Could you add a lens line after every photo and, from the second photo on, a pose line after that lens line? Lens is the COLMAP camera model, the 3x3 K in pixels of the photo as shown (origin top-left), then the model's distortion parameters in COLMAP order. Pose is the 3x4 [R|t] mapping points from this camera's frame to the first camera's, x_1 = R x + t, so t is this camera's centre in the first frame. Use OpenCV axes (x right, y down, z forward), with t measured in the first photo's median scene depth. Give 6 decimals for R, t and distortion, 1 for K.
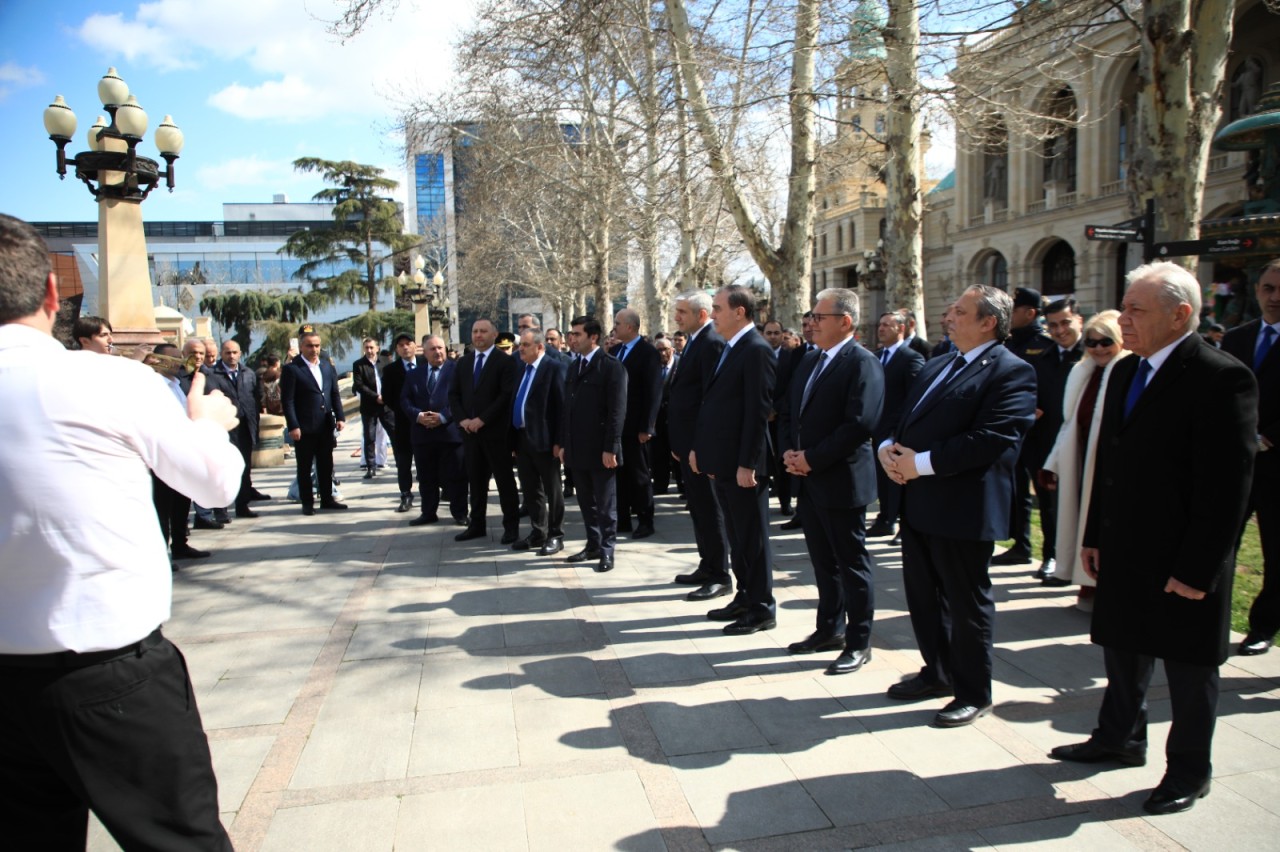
lens RADIAL K [[896.0, 0, 640.0], [0, 896.0, 426.0], [0, 0, 1]] dist [-0.044603, 0.020517]
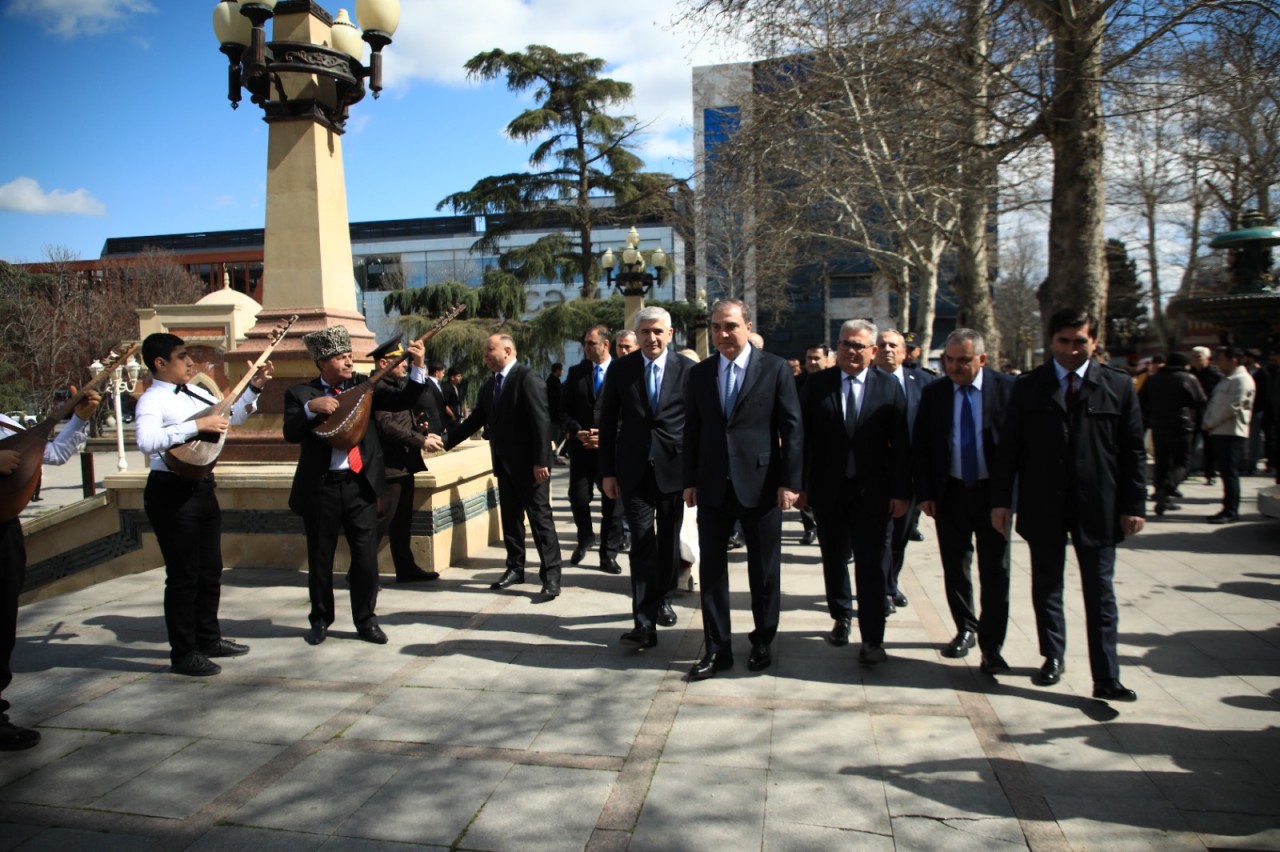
lens RADIAL K [[896.0, 0, 640.0], [0, 896.0, 426.0], [0, 0, 1]] dist [-0.044603, 0.020517]
pose [[0.935501, 0.025335, -0.352414, -0.062360], [-0.034032, 0.999249, -0.018503, -0.043281], [0.351681, 0.029303, 0.935661, 0.576135]]
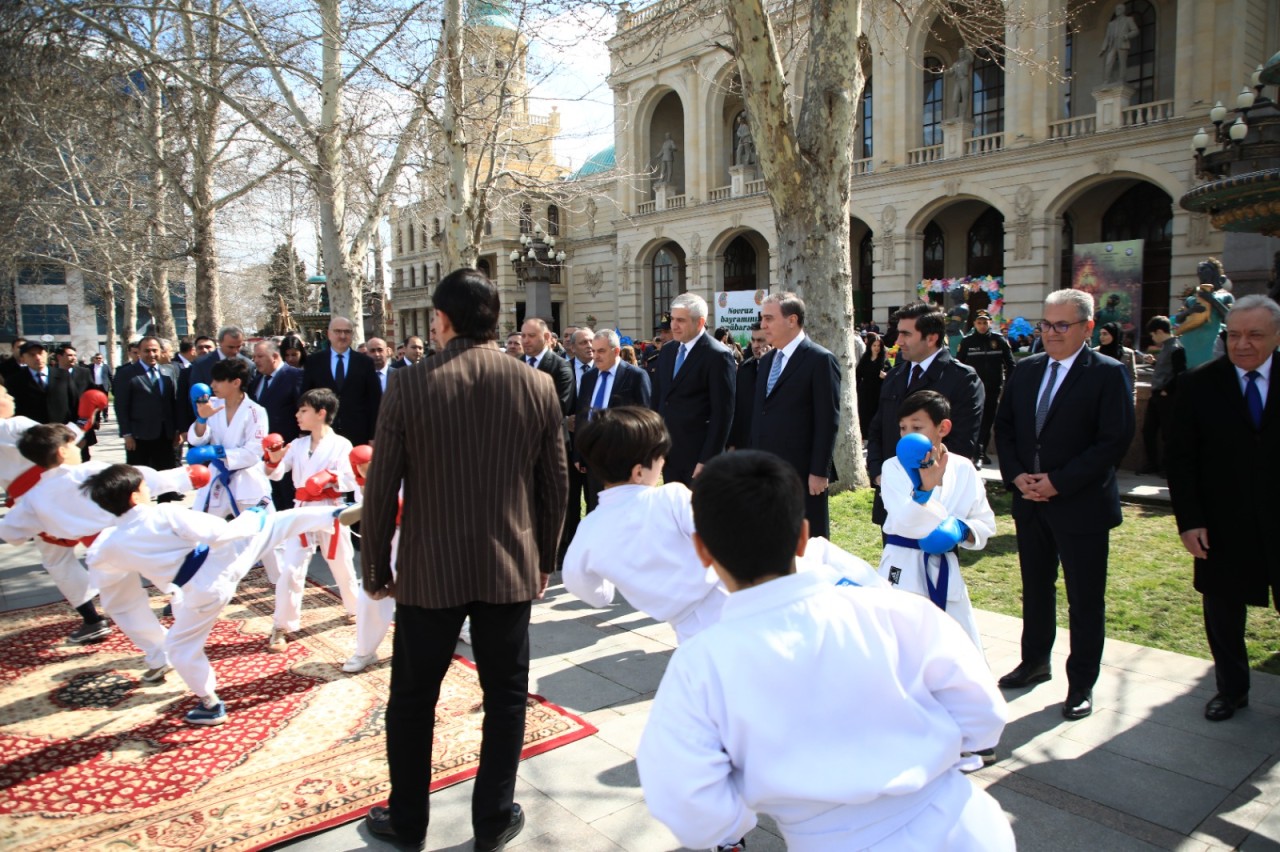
lens RADIAL K [[896.0, 0, 640.0], [0, 896.0, 426.0], [0, 0, 1]] dist [-0.044603, 0.020517]
pose [[0.886448, -0.038965, 0.461185, -0.056807], [0.040179, 0.999167, 0.007190, -0.016462], [-0.461081, 0.012156, 0.887275, 0.209327]]
